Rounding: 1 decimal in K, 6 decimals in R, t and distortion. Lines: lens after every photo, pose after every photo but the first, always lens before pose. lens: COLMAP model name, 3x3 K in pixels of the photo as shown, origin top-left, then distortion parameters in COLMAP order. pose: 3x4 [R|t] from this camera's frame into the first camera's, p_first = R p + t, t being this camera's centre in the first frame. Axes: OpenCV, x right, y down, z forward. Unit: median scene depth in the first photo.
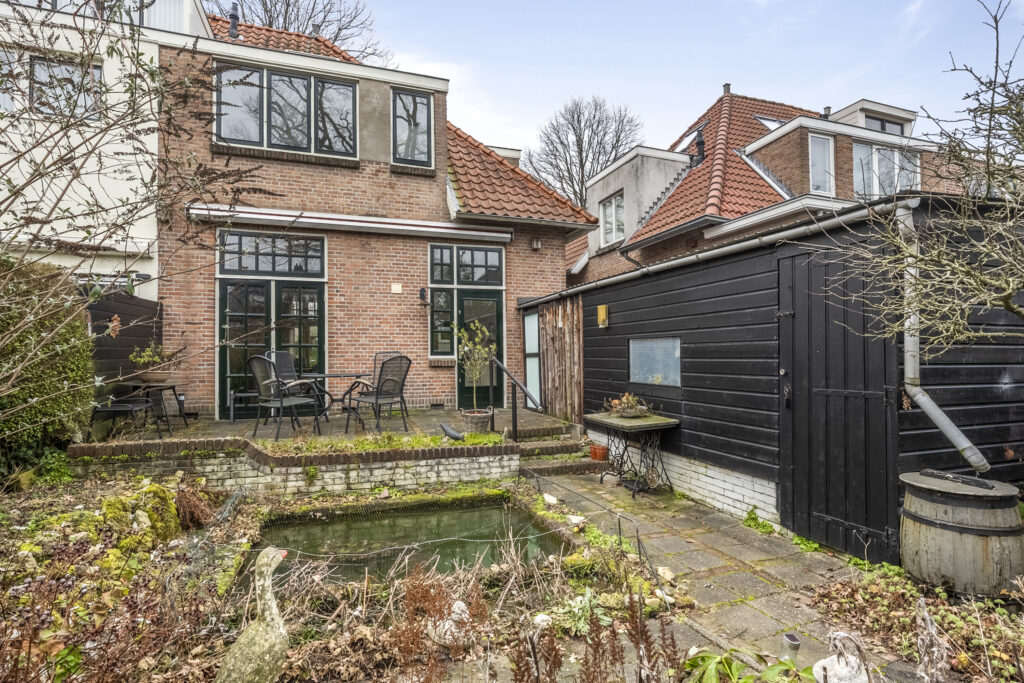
lens RADIAL K [[495.7, 0, 500.2], [0, 495.7, 359.2], [0, 0, 1]] dist [-0.011734, -0.000535]
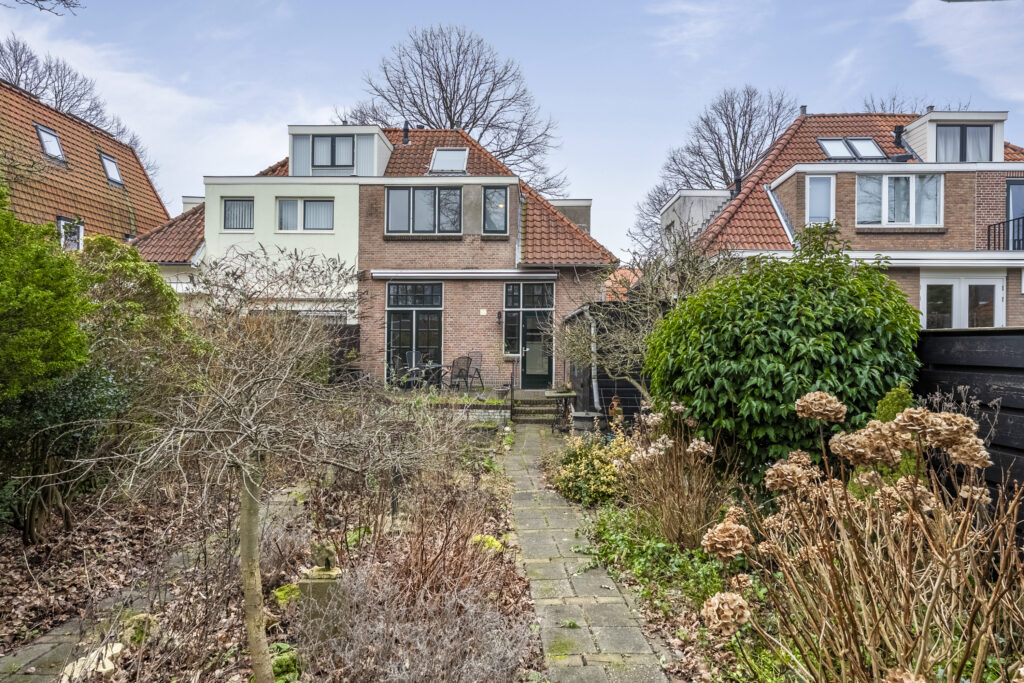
lens RADIAL K [[556.3, 0, 516.4], [0, 556.3, 345.1], [0, 0, 1]] dist [-0.027820, -0.000250]
pose [[0.933950, 0.011171, -0.357229, 0.527136], [-0.009503, 0.999934, 0.006425, -0.047203], [0.357277, -0.002606, 0.933995, -0.640836]]
